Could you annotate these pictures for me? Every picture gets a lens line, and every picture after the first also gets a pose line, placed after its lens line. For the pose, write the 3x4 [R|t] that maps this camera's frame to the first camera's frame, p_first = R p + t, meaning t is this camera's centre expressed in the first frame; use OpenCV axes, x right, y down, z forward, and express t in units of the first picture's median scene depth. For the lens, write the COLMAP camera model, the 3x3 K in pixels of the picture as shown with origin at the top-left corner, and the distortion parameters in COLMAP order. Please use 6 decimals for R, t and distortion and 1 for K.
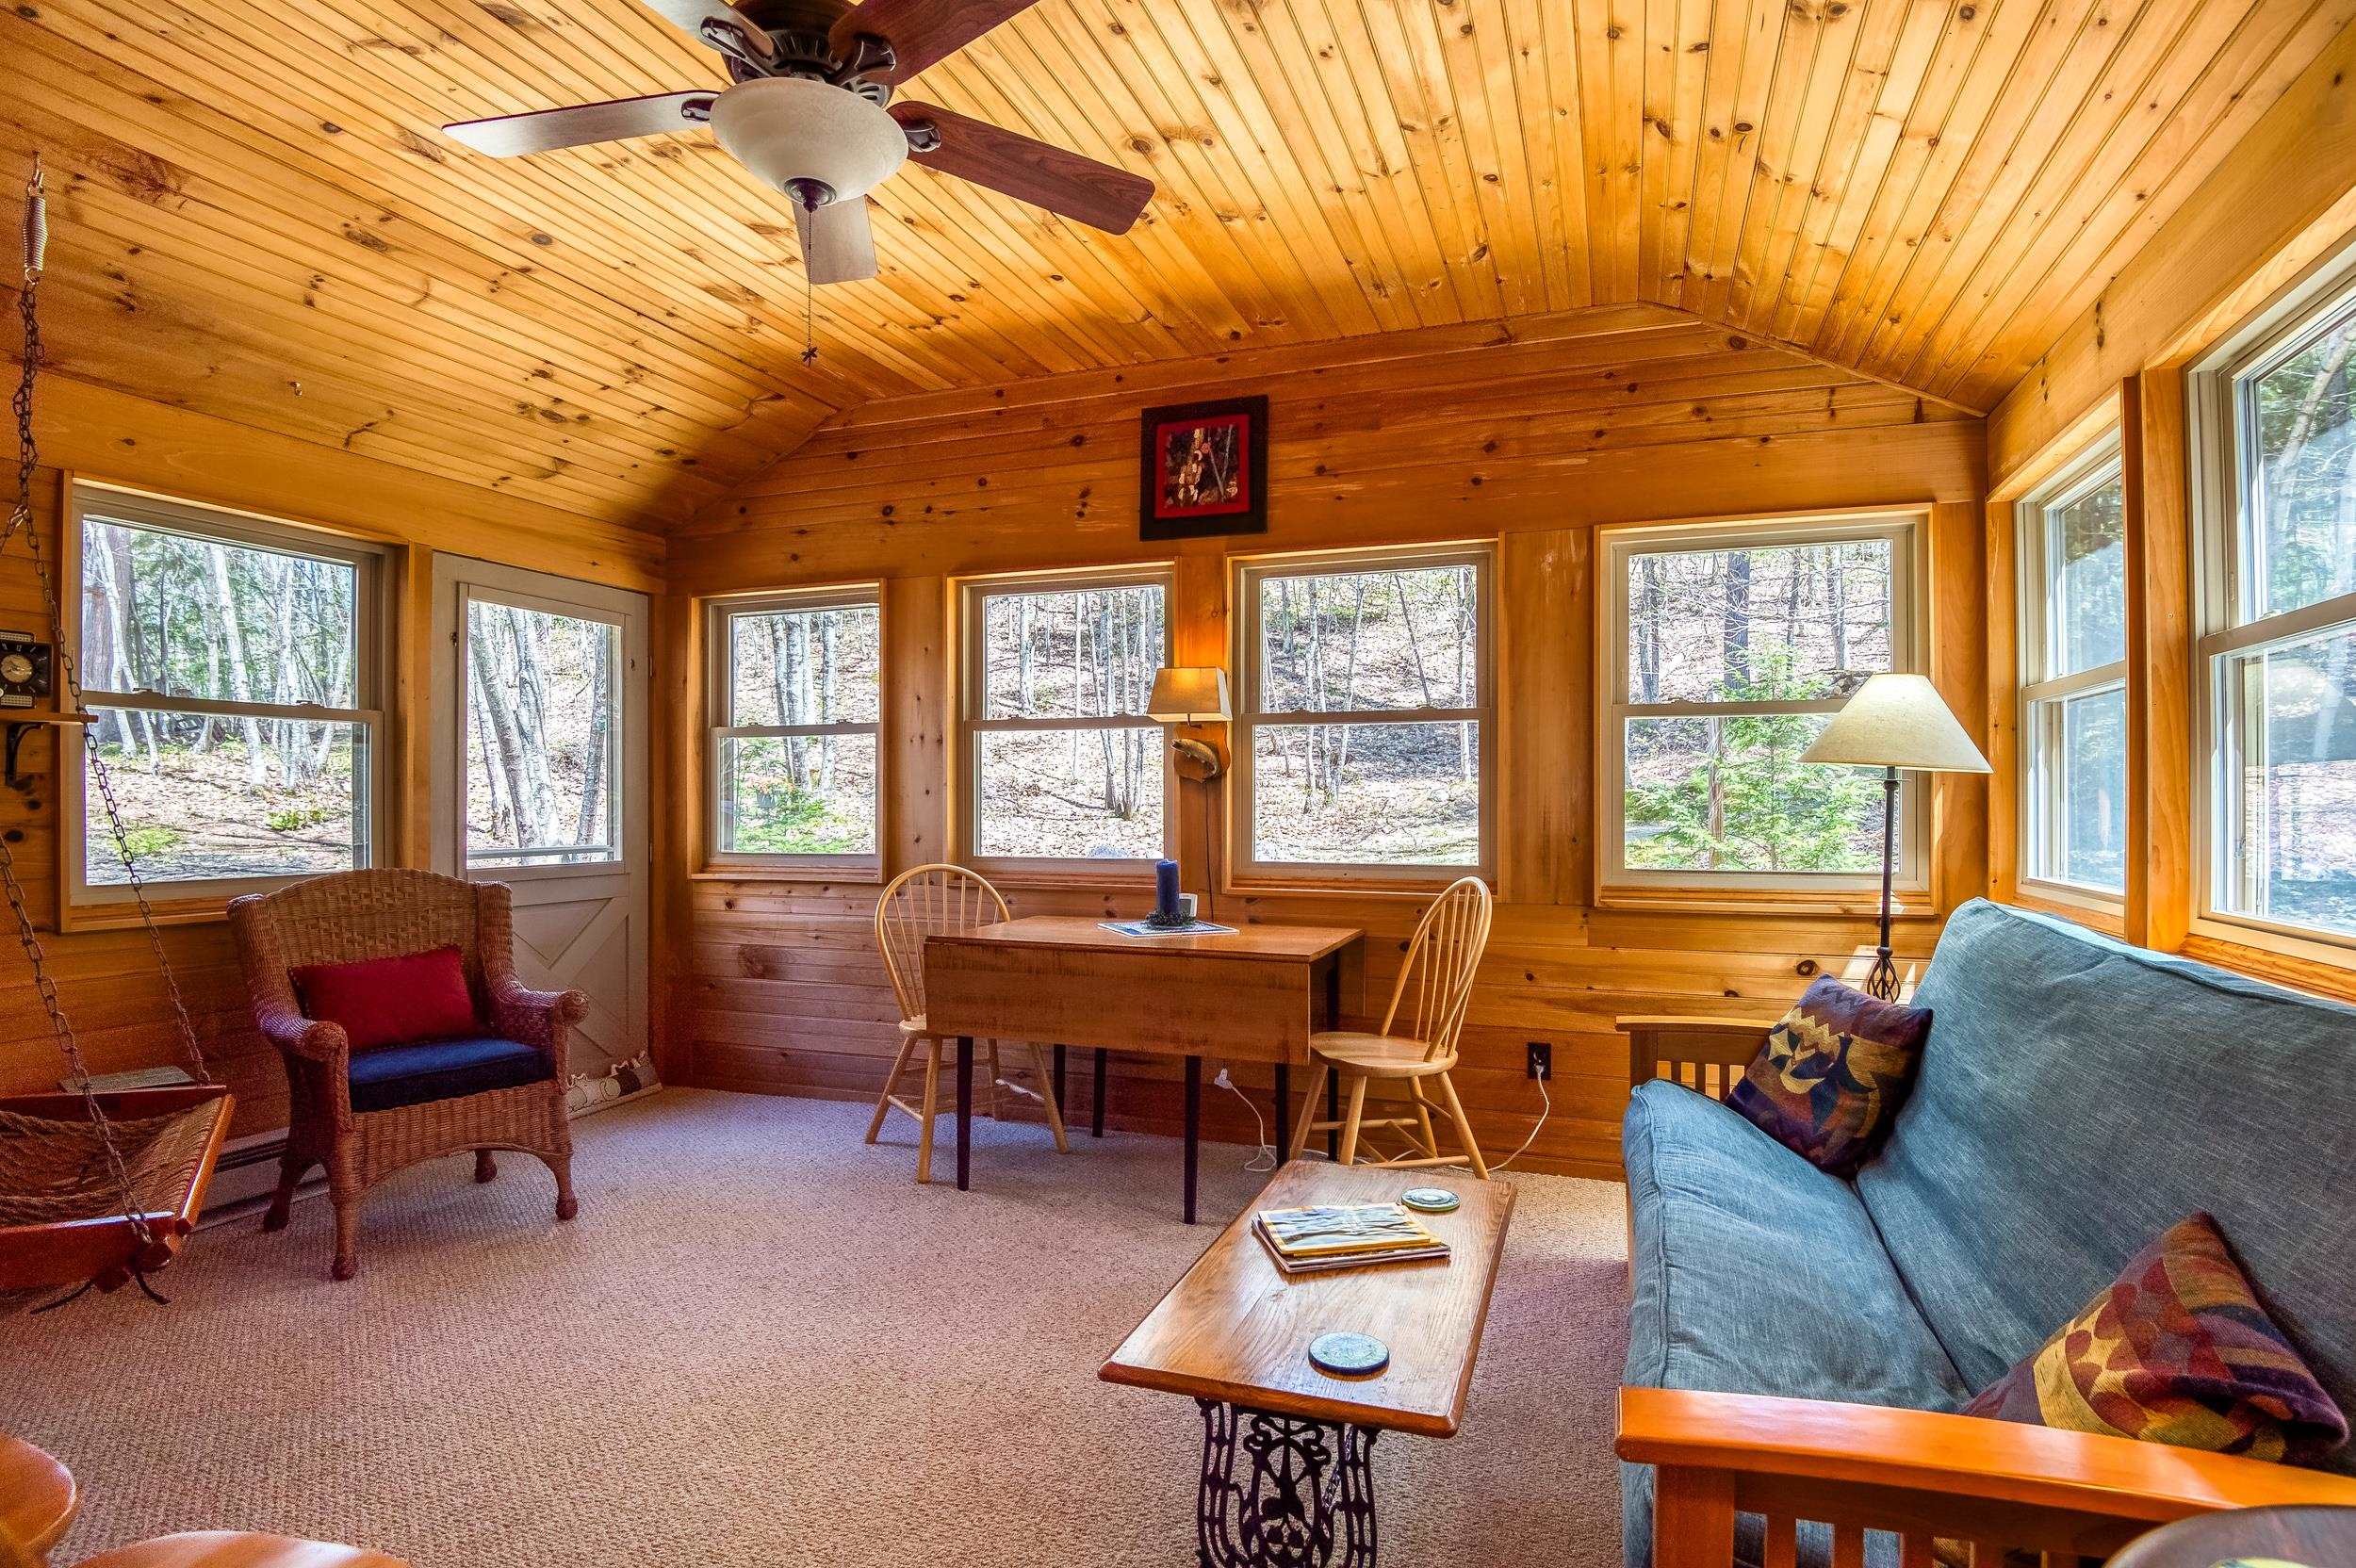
lens RADIAL K [[1273.3, 0, 1180.7], [0, 1273.3, 795.1], [0, 0, 1]] dist [-0.025851, -0.001721]
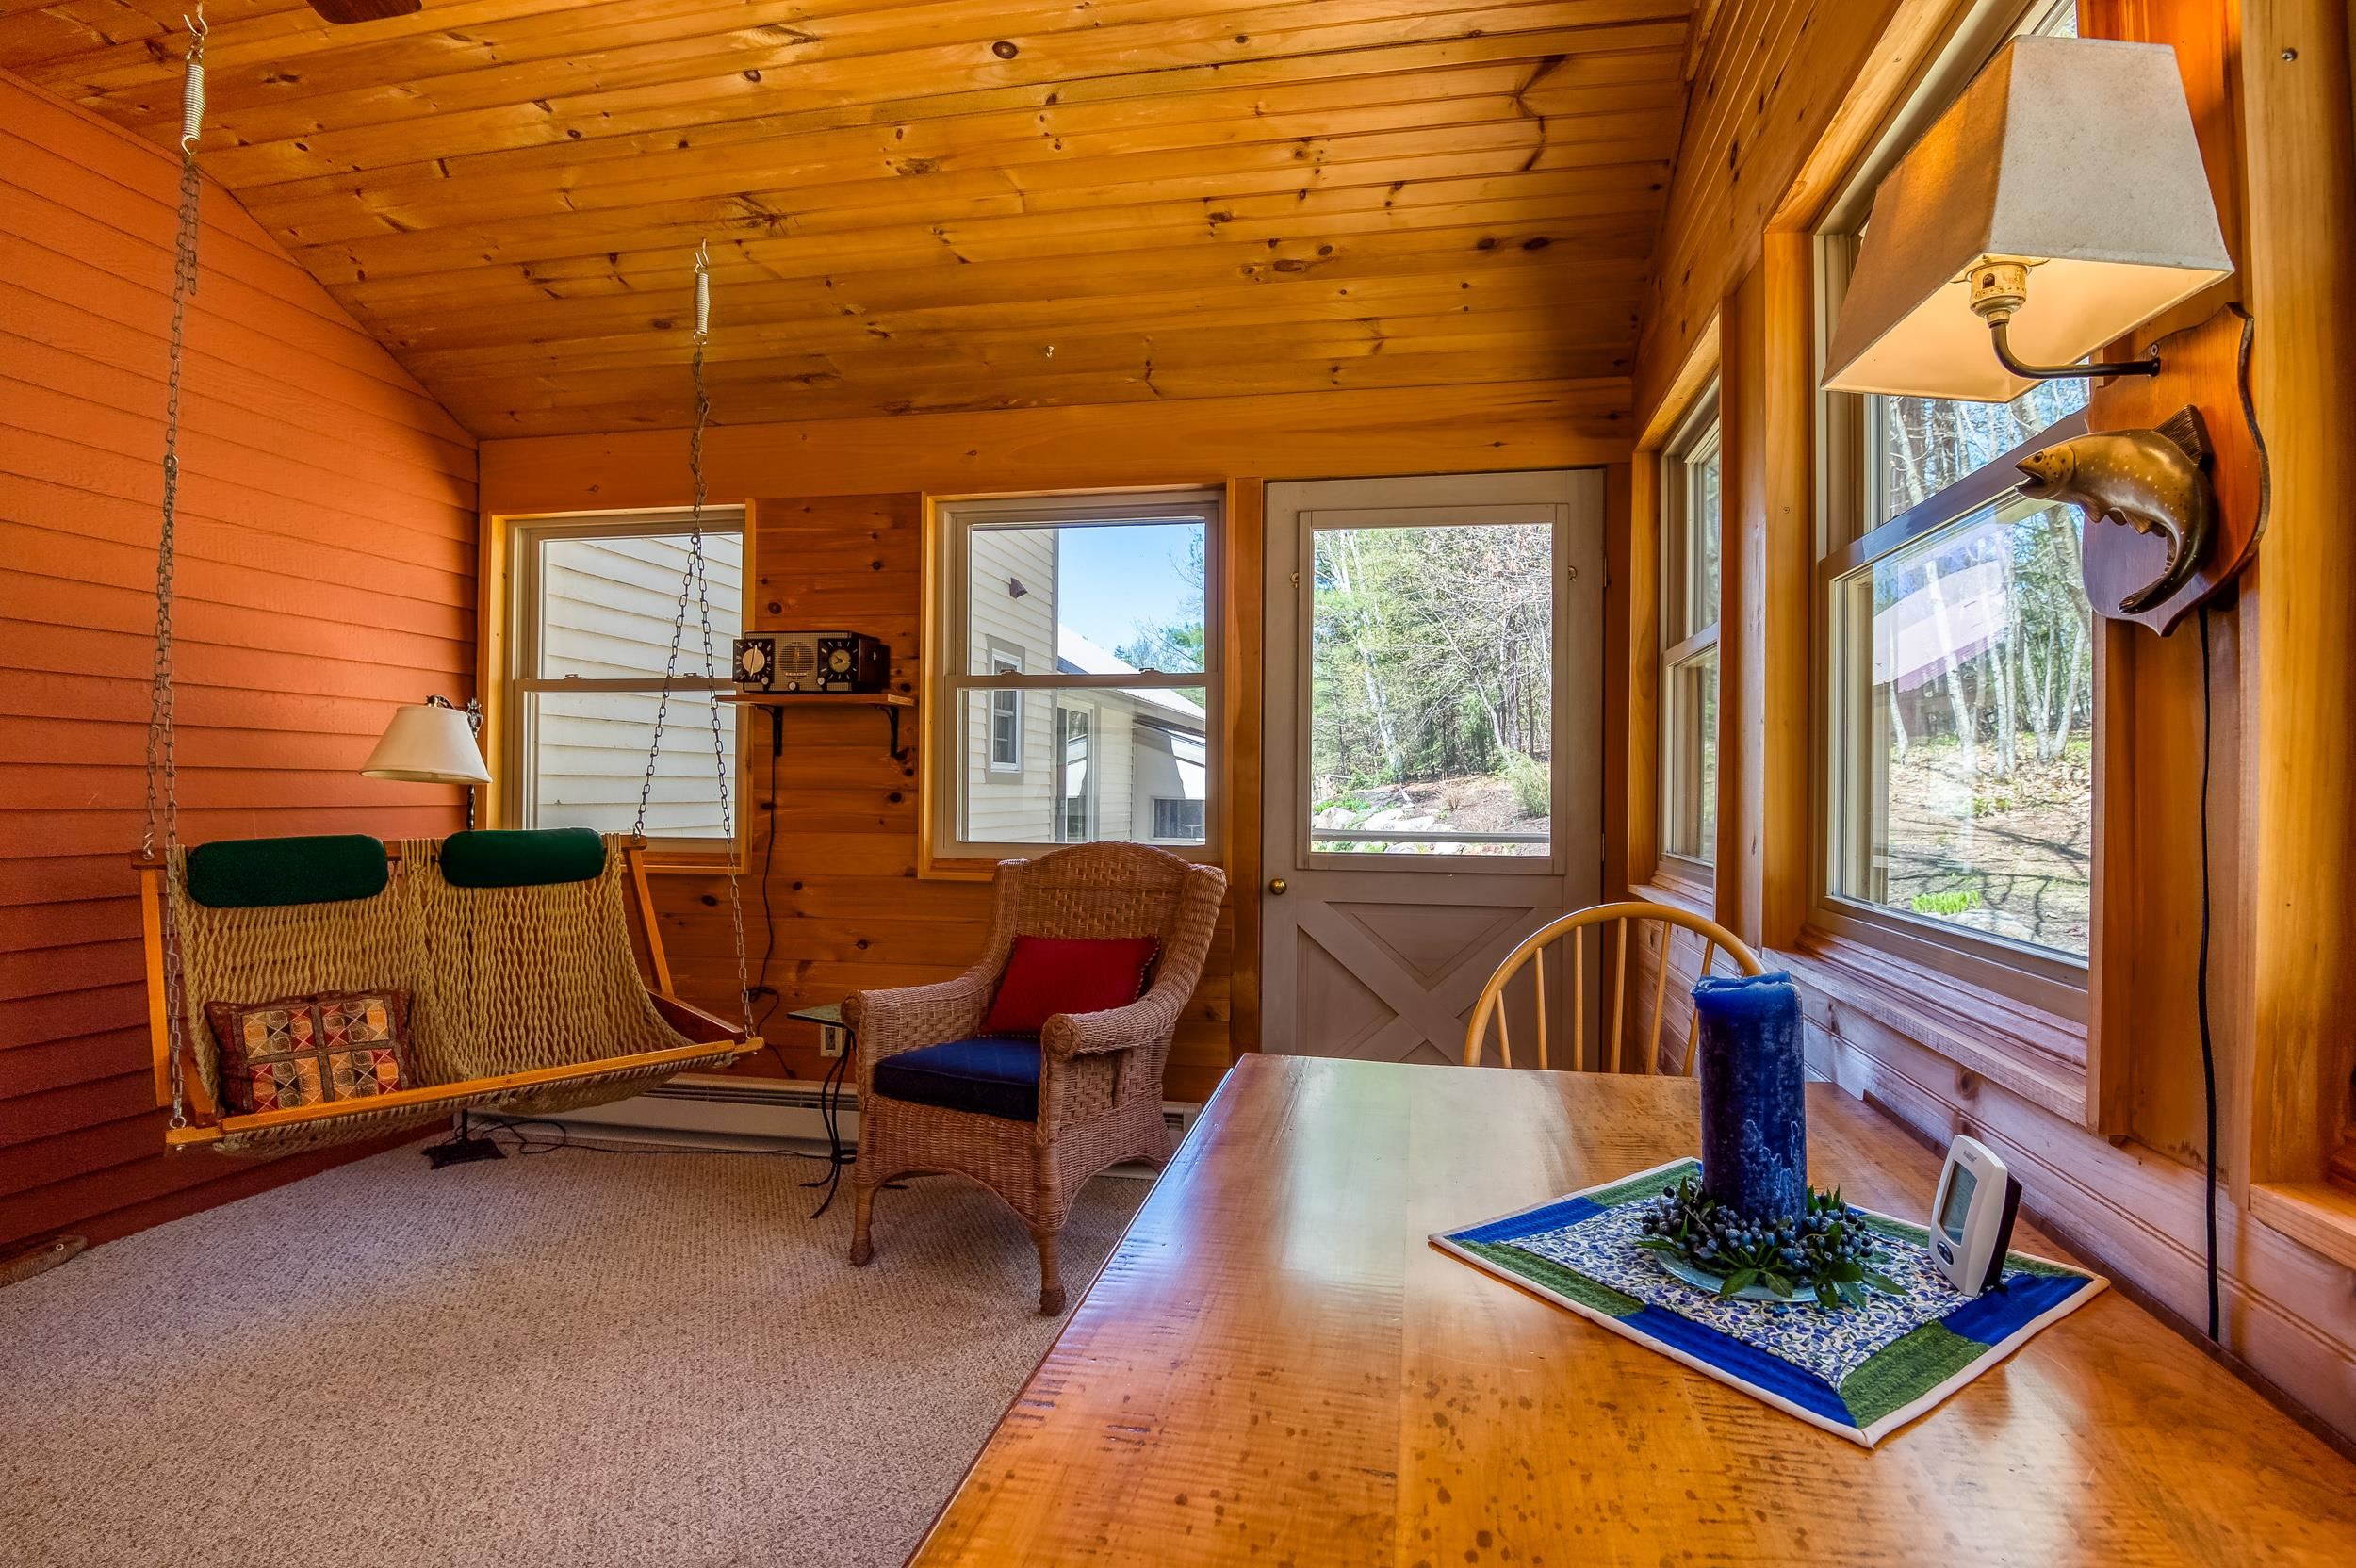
lens RADIAL K [[1117.7, 0, 1178.1], [0, 1117.7, 787.4], [0, 0, 1]] dist [-0.039699, -0.004596]
pose [[0.171187, 0.000414, -0.985238, 0.154297], [-0.001897, 0.999998, 0.000091, 0.016747], [0.985237, 0.001853, 0.171187, 0.818154]]
